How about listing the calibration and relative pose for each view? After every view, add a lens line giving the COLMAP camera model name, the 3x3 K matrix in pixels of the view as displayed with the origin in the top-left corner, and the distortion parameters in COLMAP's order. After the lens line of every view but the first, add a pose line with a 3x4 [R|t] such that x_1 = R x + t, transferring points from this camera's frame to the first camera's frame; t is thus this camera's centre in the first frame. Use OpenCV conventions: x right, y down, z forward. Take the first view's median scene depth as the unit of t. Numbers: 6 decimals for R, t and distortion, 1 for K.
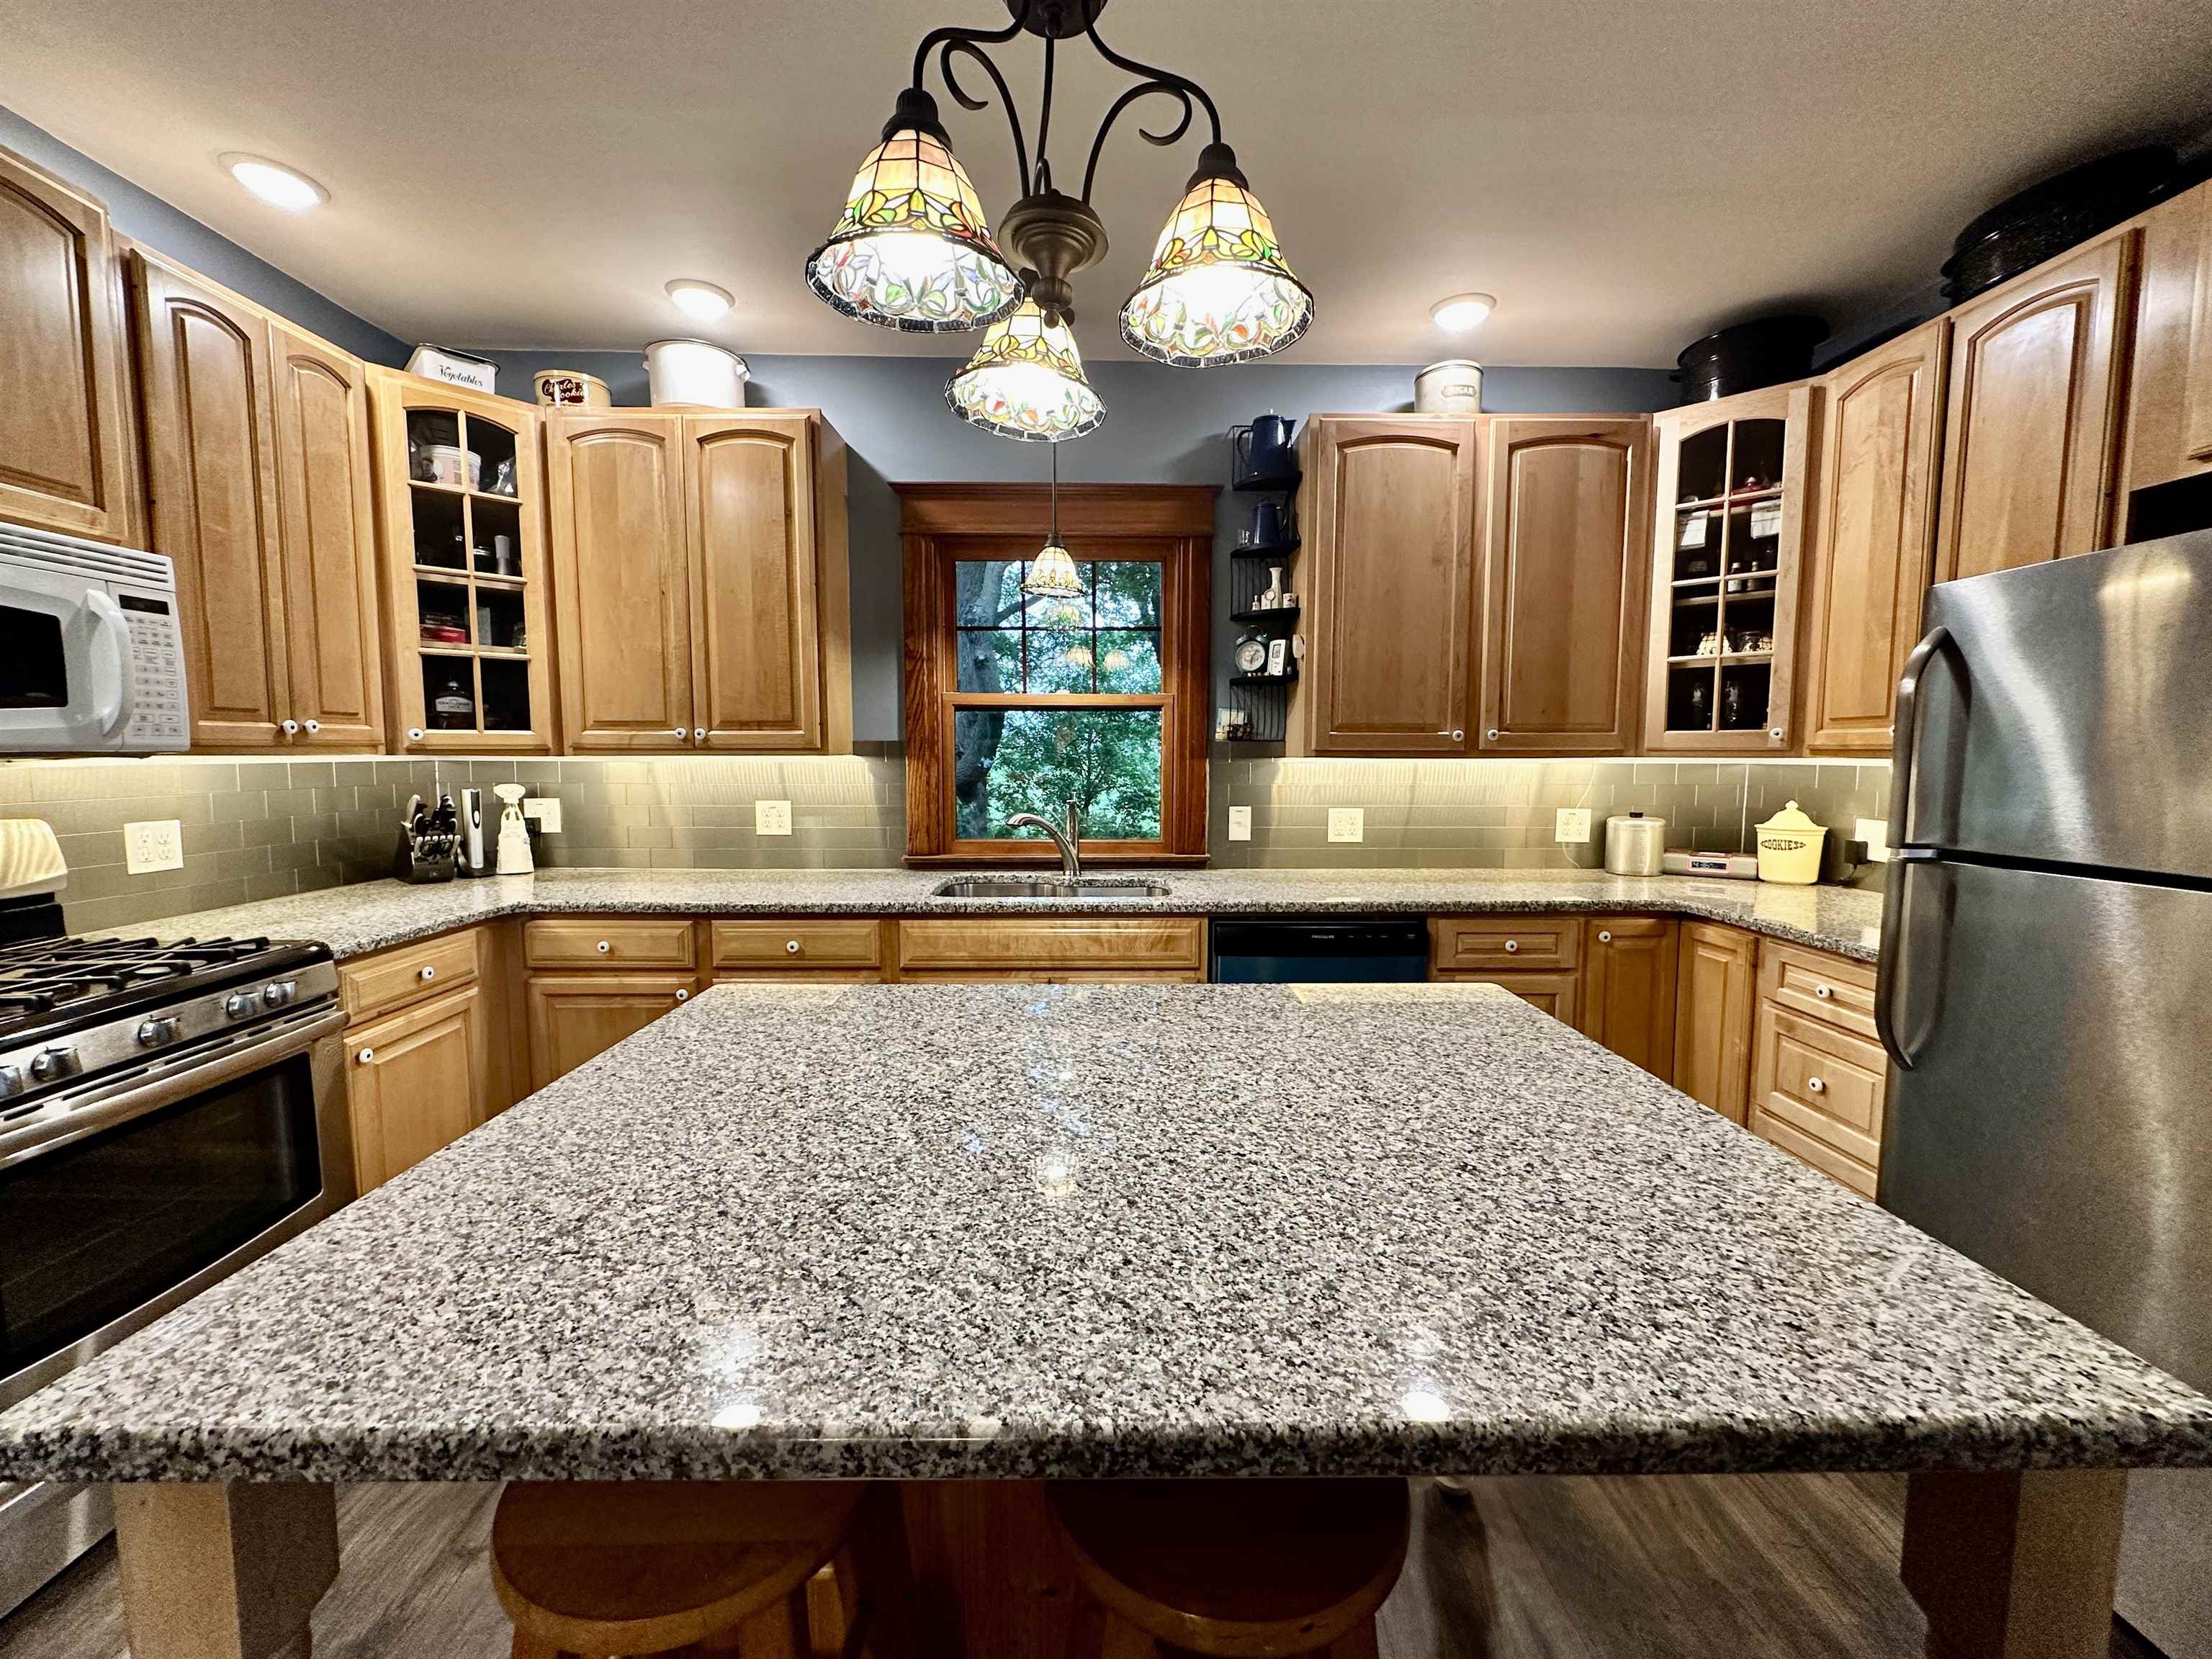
lens RADIAL K [[882.0, 0, 1110.0], [0, 882.0, 826.5], [0, 0, 1]] dist [-0.003657, 0.000757]
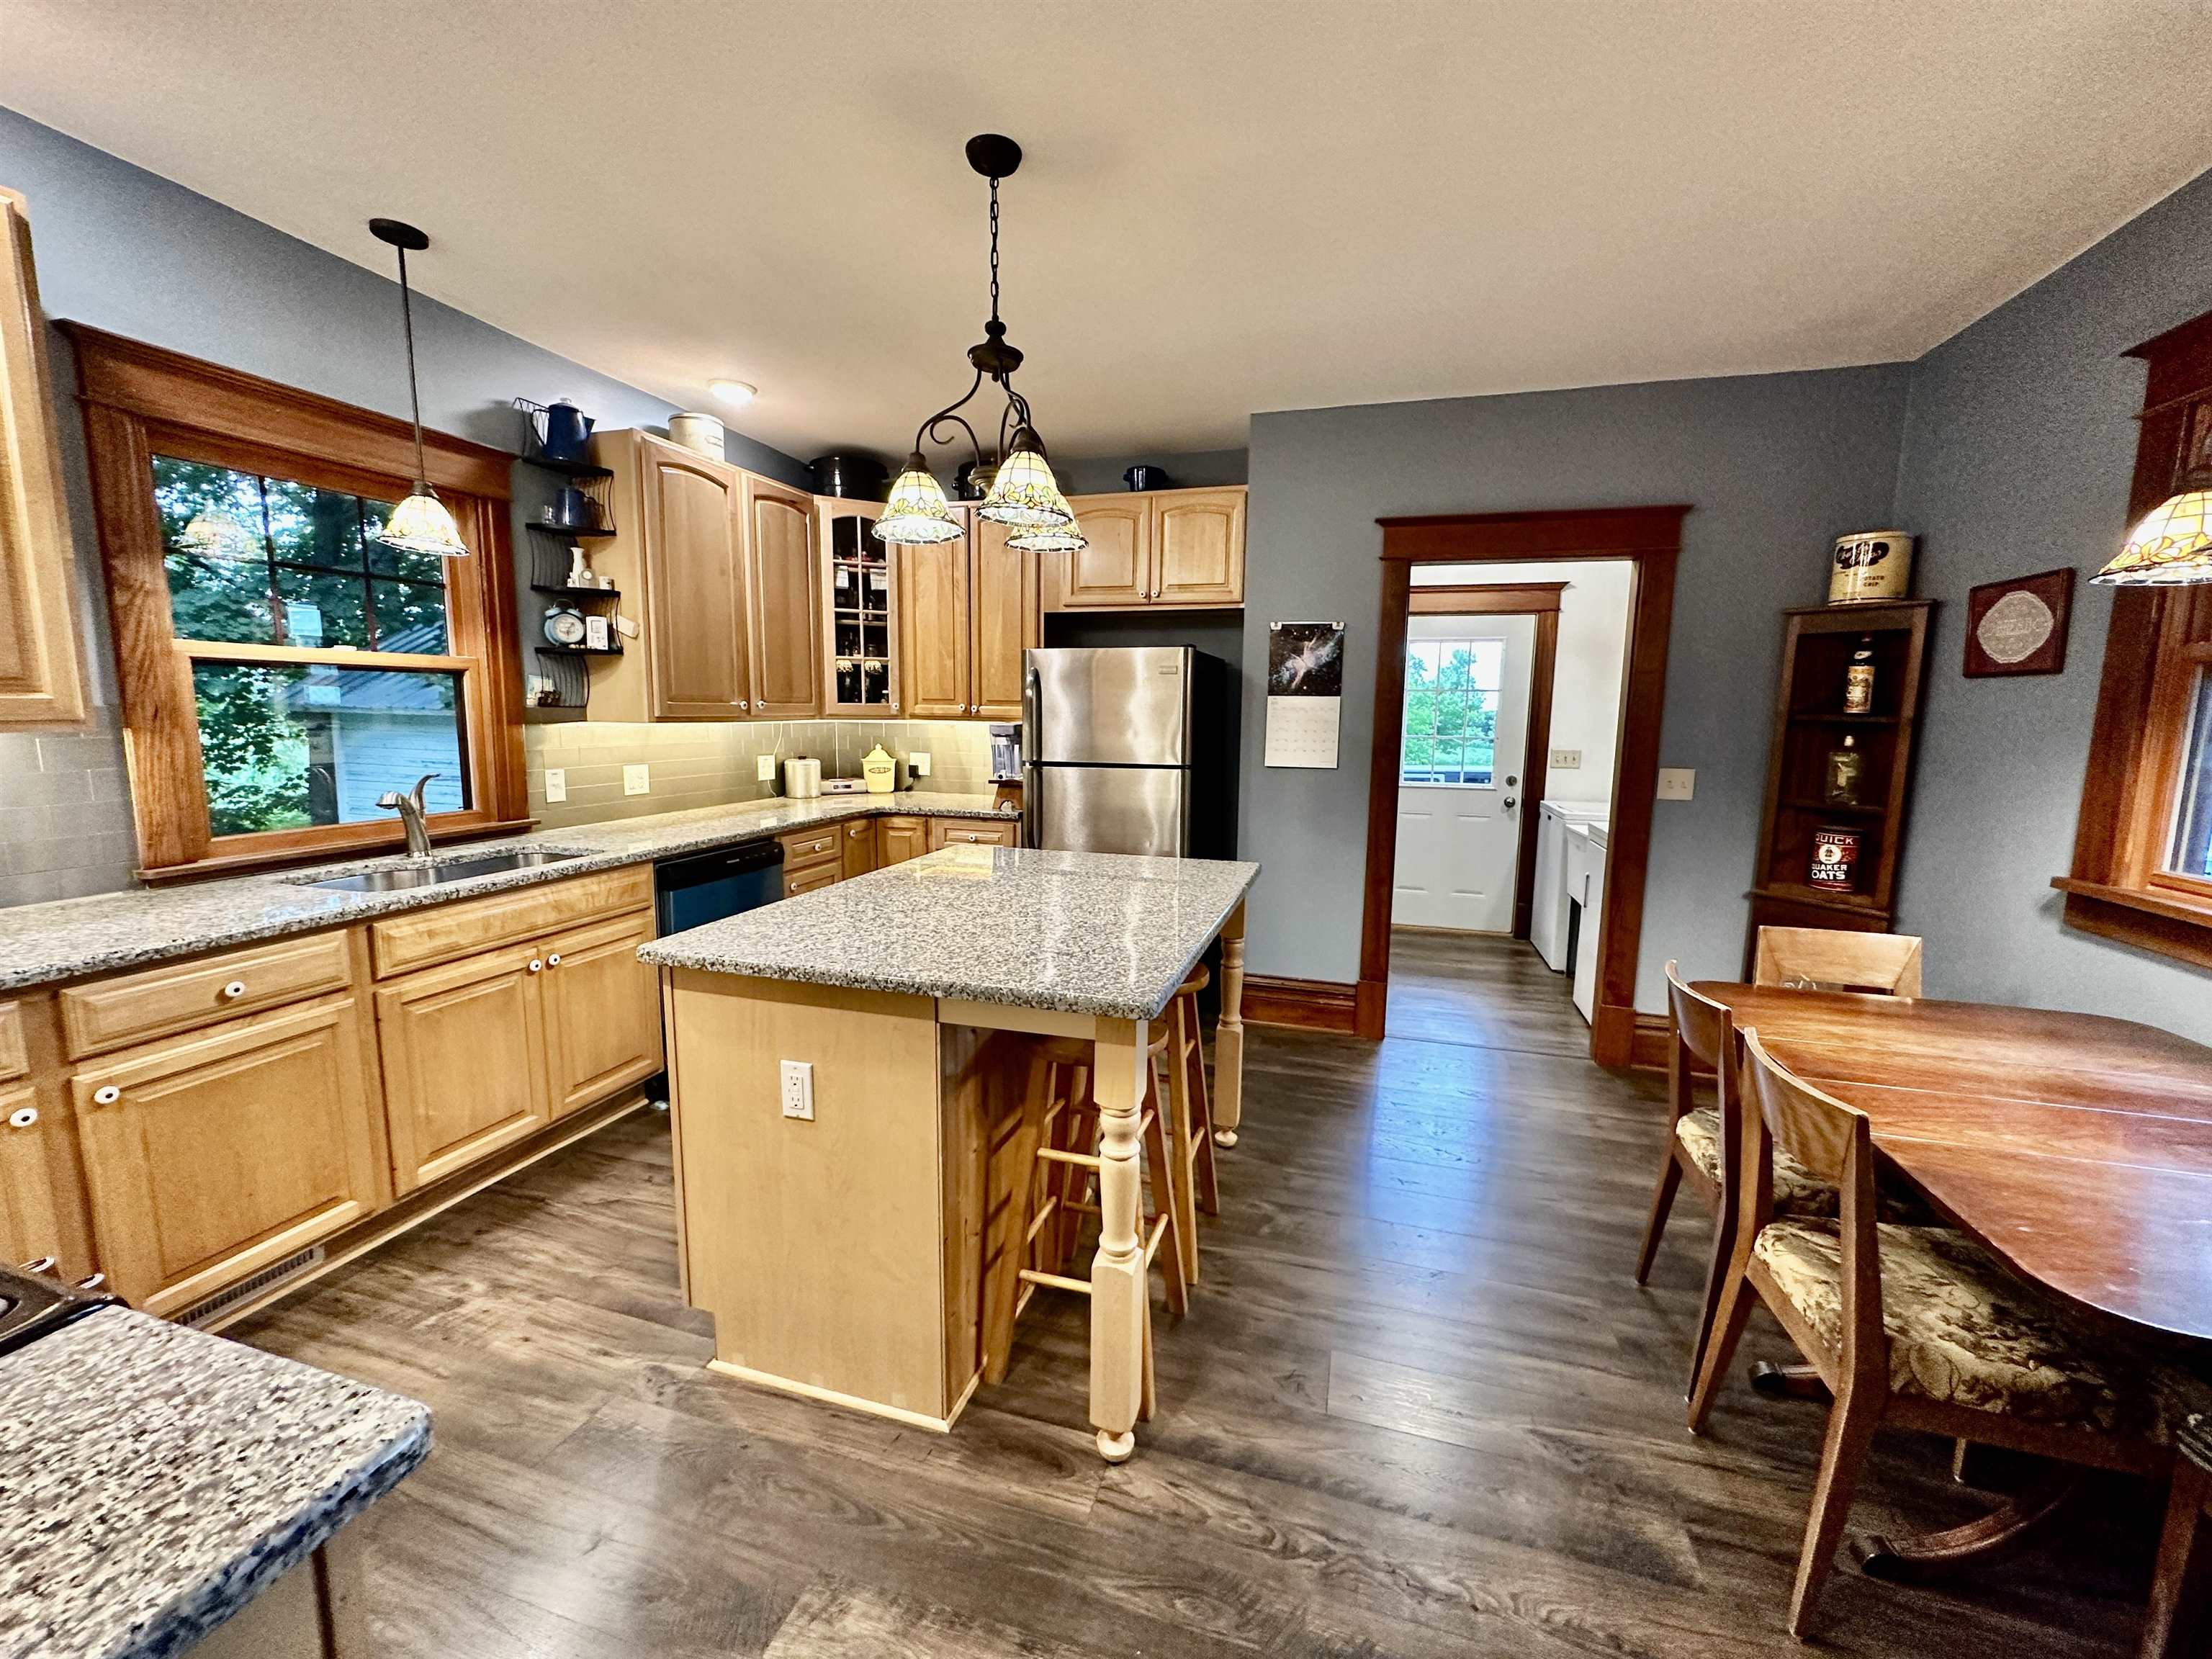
lens RADIAL K [[882.0, 0, 1110.9], [0, 882.0, 826.4], [0, 0, 1]] dist [-0.003657, 0.000757]
pose [[0.301300, -0.125638, 0.945216, -0.773035], [0.068464, 0.991573, 0.109976, -0.030085], [-0.951068, 0.031578, 0.307363, 0.055408]]
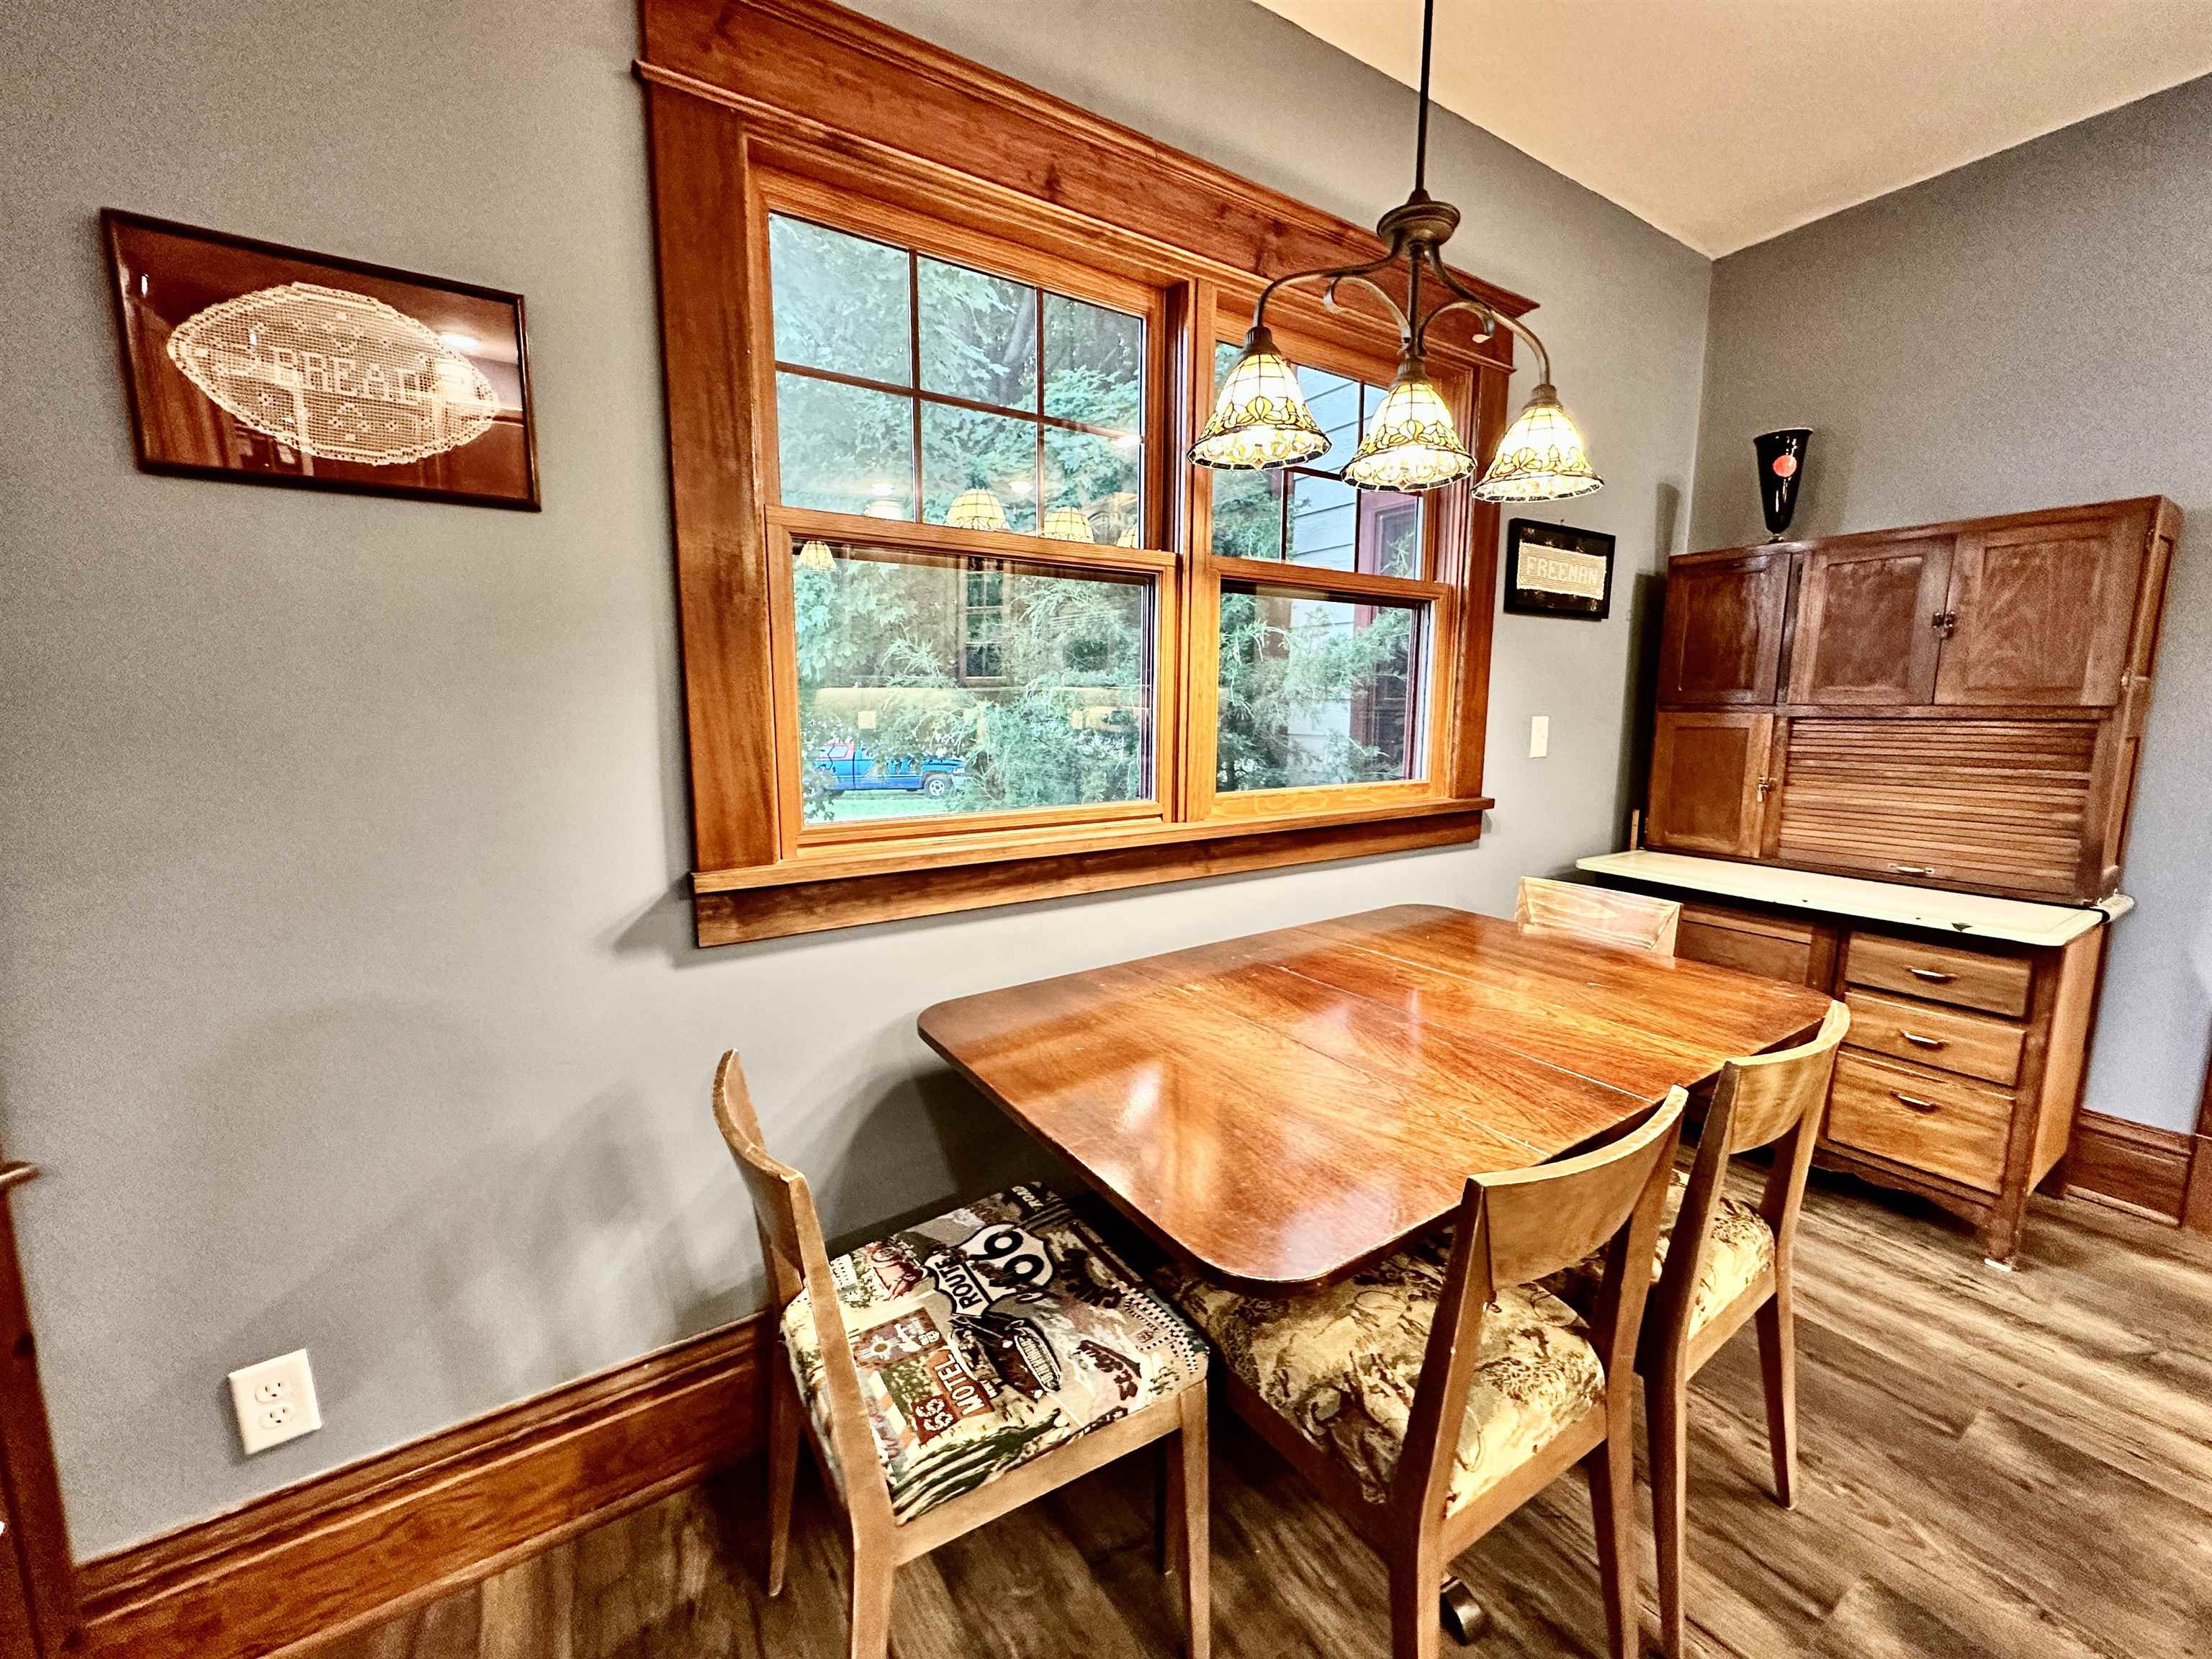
lens RADIAL K [[882.0, 0, 1108.9], [0, 882.0, 825.3], [0, 0, 1]] dist [-0.003657, 0.000757]
pose [[-0.846489, 0.070263, -0.527750, 0.363589], [-0.048665, 0.976893, 0.208116, 0.029503], [0.530178, 0.201851, -0.823509, -0.014544]]
